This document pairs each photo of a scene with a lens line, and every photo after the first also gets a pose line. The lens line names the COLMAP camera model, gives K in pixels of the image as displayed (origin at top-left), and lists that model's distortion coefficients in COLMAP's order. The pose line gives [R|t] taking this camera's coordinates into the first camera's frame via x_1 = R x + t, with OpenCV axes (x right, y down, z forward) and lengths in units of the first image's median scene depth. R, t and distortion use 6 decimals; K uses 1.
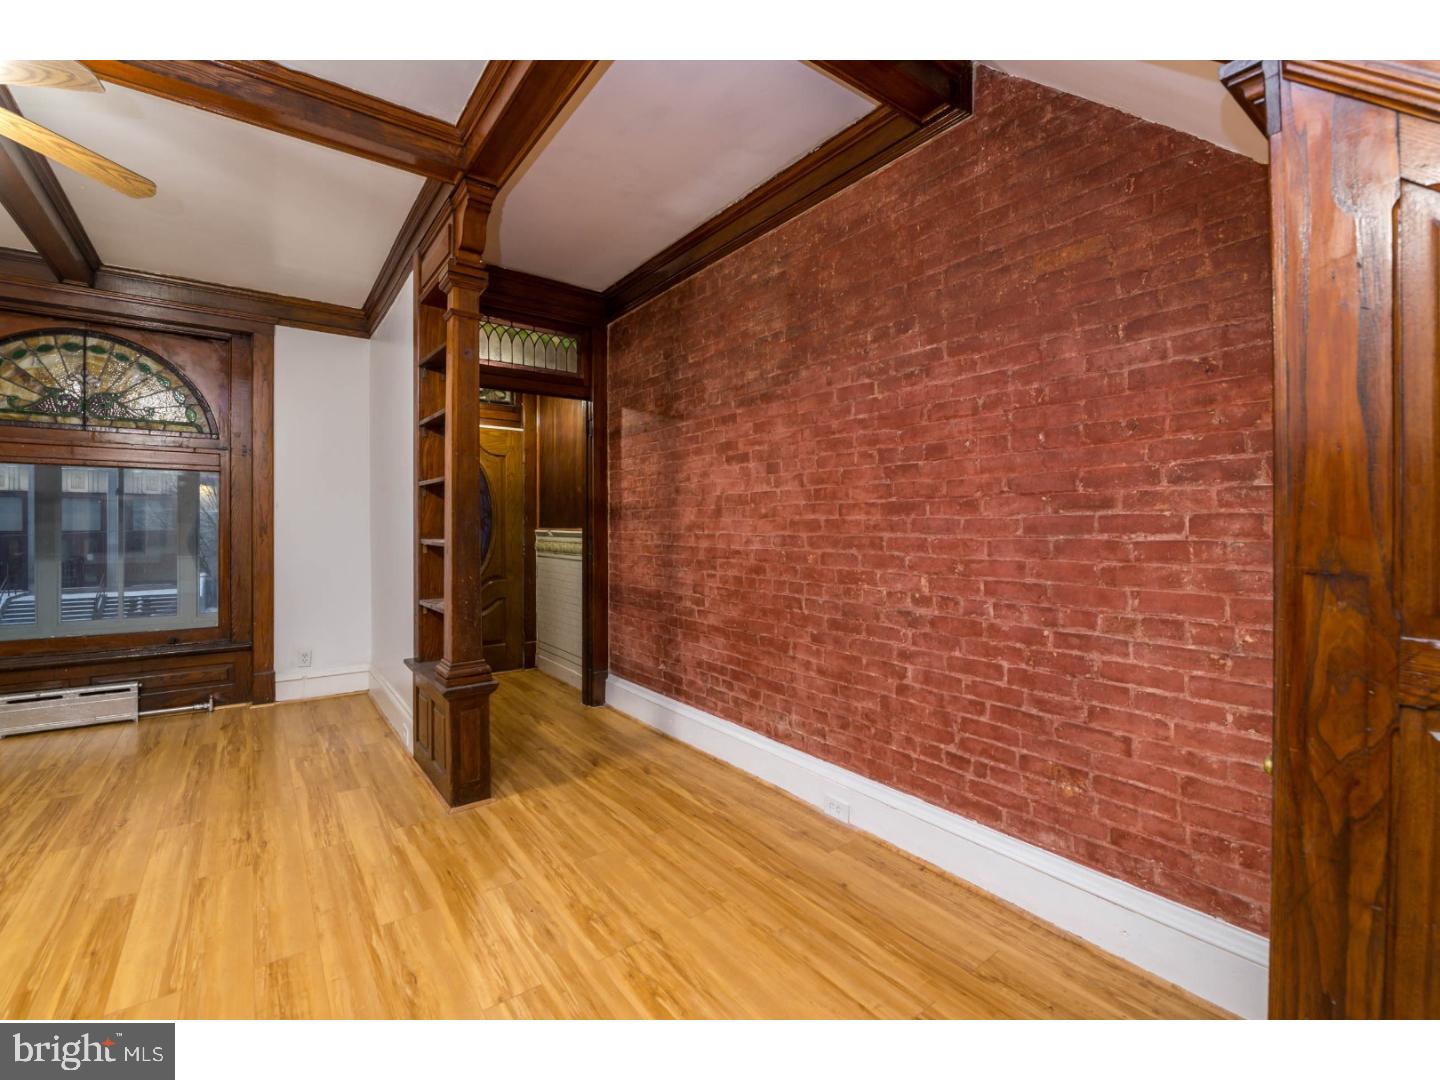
lens RADIAL K [[663.8, 0, 723.9], [0, 663.8, 526.1], [0, 0, 1]] dist [-0.004839, -0.003733]
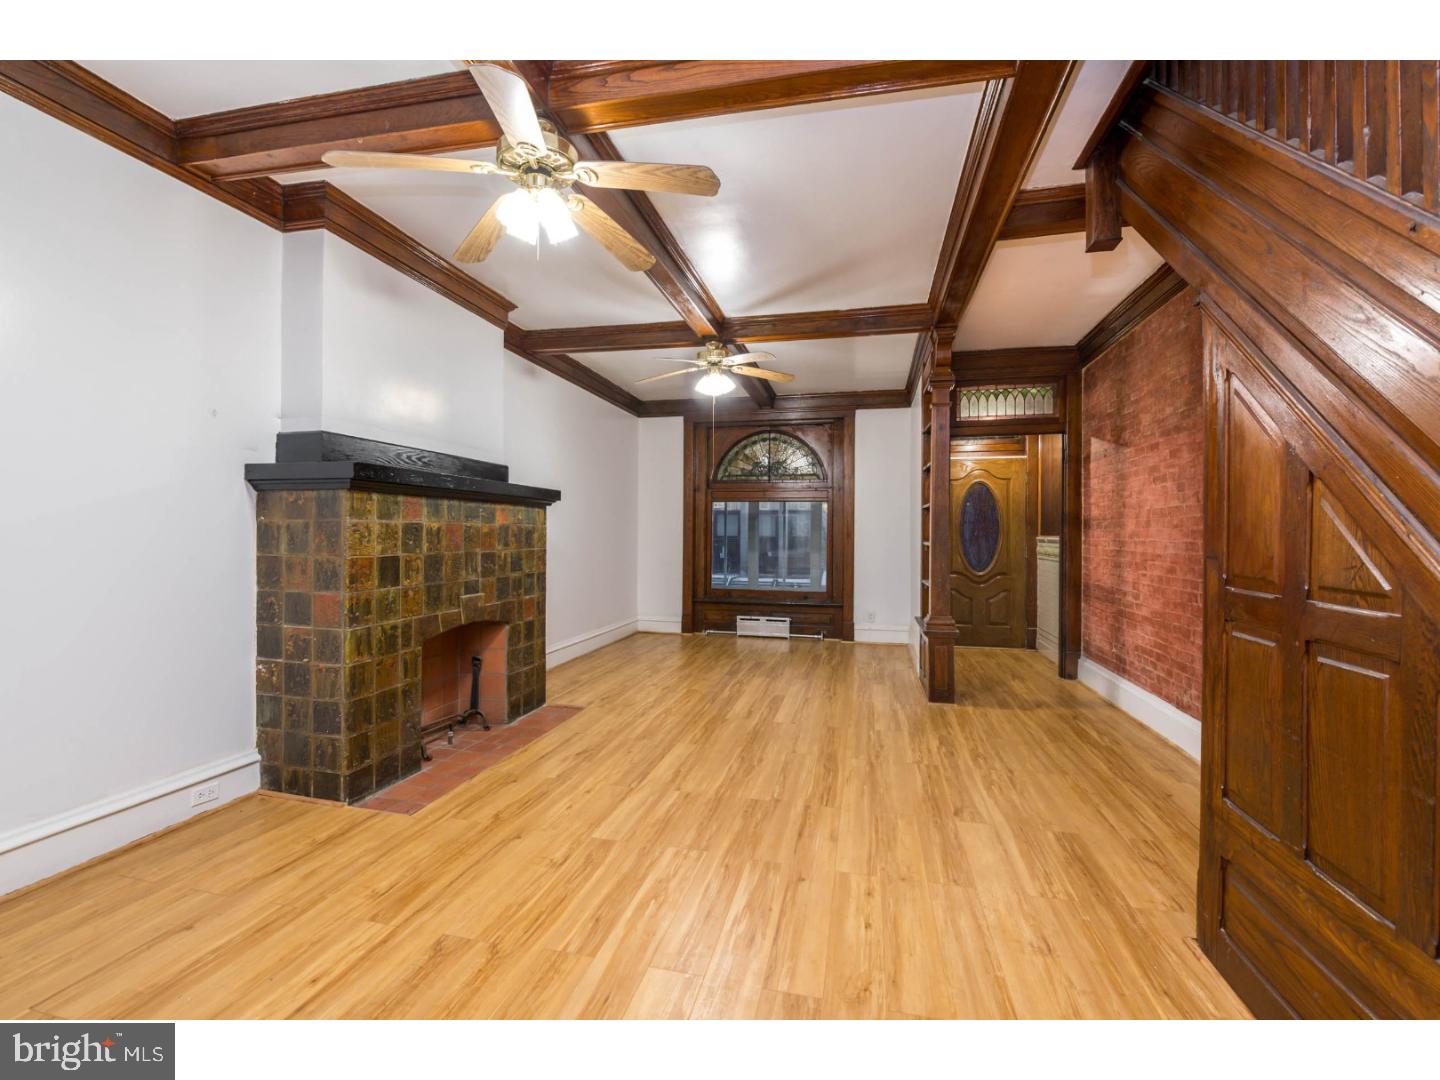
lens RADIAL K [[663.8, 0, 738.8], [0, 663.8, 534.5], [0, 0, 1]] dist [-0.004839, -0.003733]
pose [[0.689283, 0.001525, -0.724490, 0.328653], [-0.001166, 0.999999, 0.000995, -0.000473], [0.724491, 0.000158, 0.689284, -0.356417]]
